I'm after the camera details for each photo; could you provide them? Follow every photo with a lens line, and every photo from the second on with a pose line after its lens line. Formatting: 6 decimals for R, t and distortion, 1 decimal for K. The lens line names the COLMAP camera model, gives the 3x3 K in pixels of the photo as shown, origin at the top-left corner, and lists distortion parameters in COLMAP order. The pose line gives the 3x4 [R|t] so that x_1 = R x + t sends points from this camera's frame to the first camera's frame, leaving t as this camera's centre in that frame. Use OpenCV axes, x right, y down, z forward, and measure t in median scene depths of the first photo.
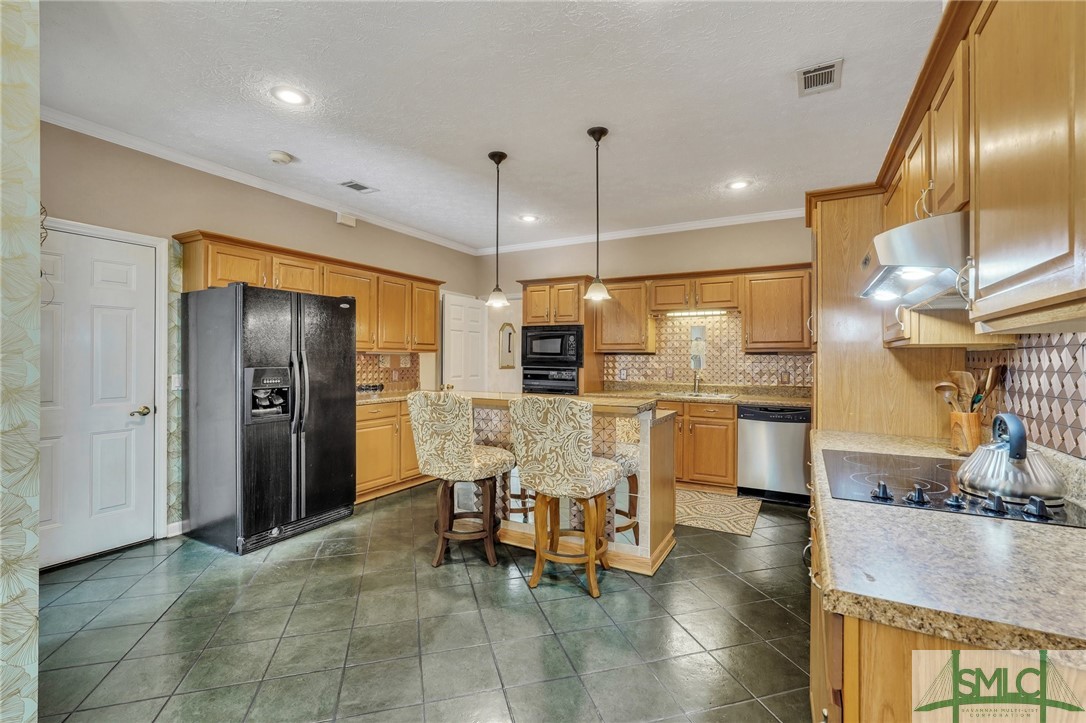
lens RADIAL K [[480.4, 0, 538.3], [0, 480.4, 359.1], [0, 0, 1]] dist [-0.000151, 0.000219]
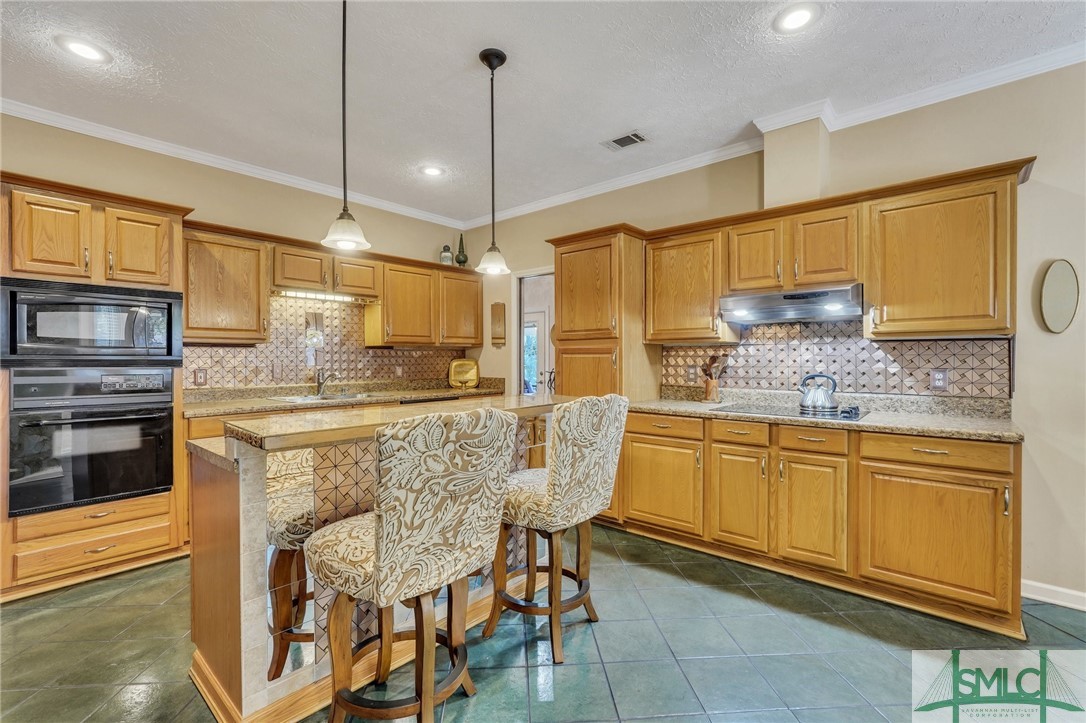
lens RADIAL K [[479.6, 0, 548.7], [0, 479.6, 363.9], [0, 0, 1]] dist [-0.002404, 0.001150]
pose [[0.203847, -0.015282, 0.978883, -0.560997], [0.004583, 0.999882, 0.014655, 0.010966], [-0.978992, 0.001498, 0.203893, 0.679246]]
